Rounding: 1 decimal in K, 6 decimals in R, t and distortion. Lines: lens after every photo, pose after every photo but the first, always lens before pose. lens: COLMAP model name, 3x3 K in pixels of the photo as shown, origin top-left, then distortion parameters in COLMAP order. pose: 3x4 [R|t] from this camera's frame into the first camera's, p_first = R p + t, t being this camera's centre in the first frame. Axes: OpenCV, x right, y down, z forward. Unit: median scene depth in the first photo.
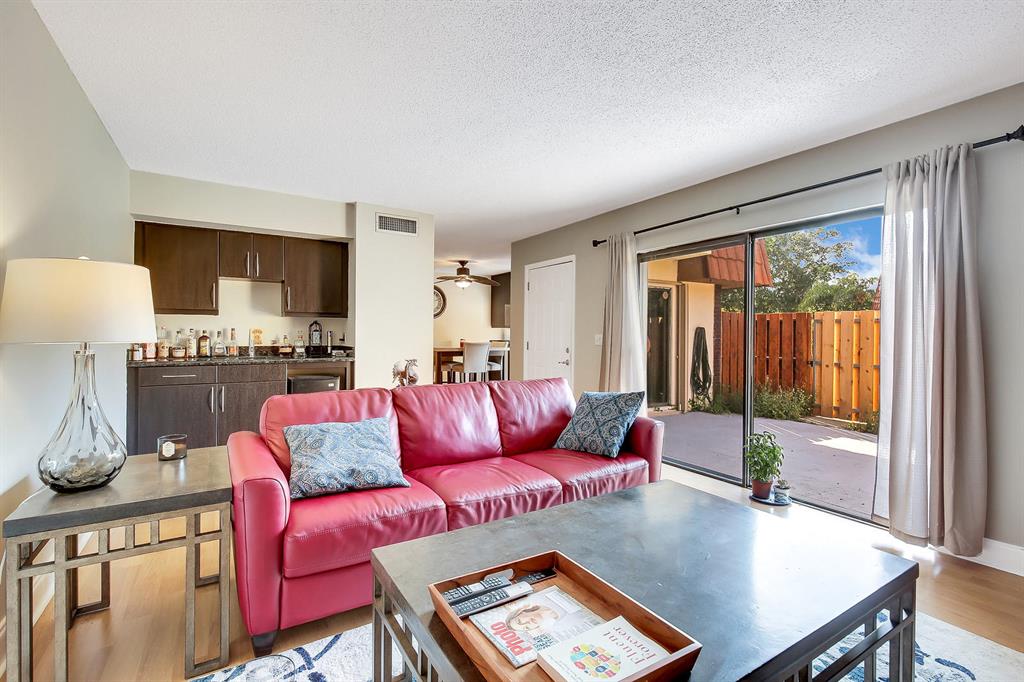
lens RADIAL K [[468.1, 0, 514.6], [0, 468.1, 337.6], [0, 0, 1]] dist [0.004324, 0.000285]
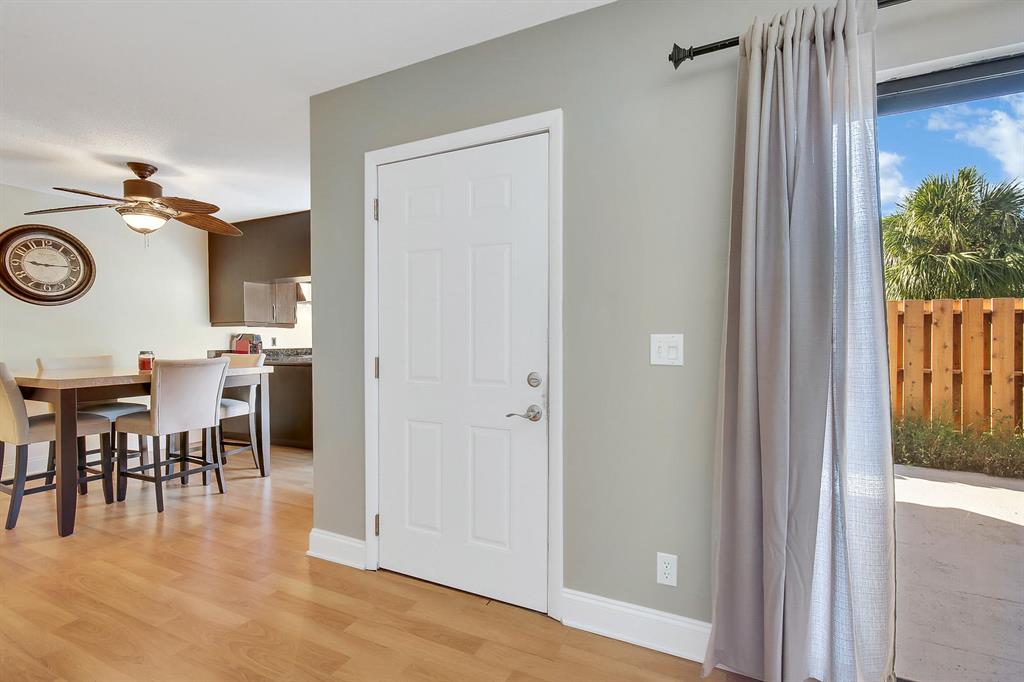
lens RADIAL K [[468.1, 0, 514.3], [0, 468.1, 342.0], [0, 0, 1]] dist [0.004324, 0.000285]
pose [[0.838652, -0.023667, 0.544154, -0.063612], [0.019769, 0.999720, 0.013012, -0.004858], [-0.544309, -0.000155, 0.838885, 0.470930]]
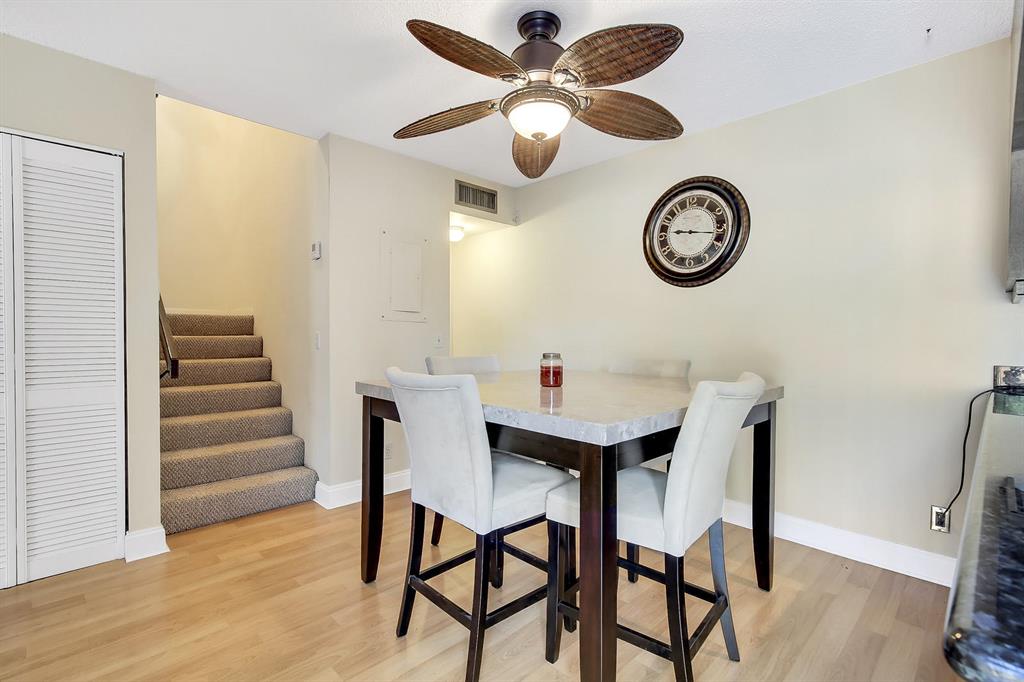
lens RADIAL K [[476.8, 0, 515.8], [0, 476.8, 336.7], [0, 0, 1]] dist [0.001428, -0.000092]
pose [[0.226498, 0.001980, -0.974010, 0.104860], [-0.017372, 0.999847, -0.002007, -0.005455], [0.973857, 0.017375, 0.226498, 0.899432]]
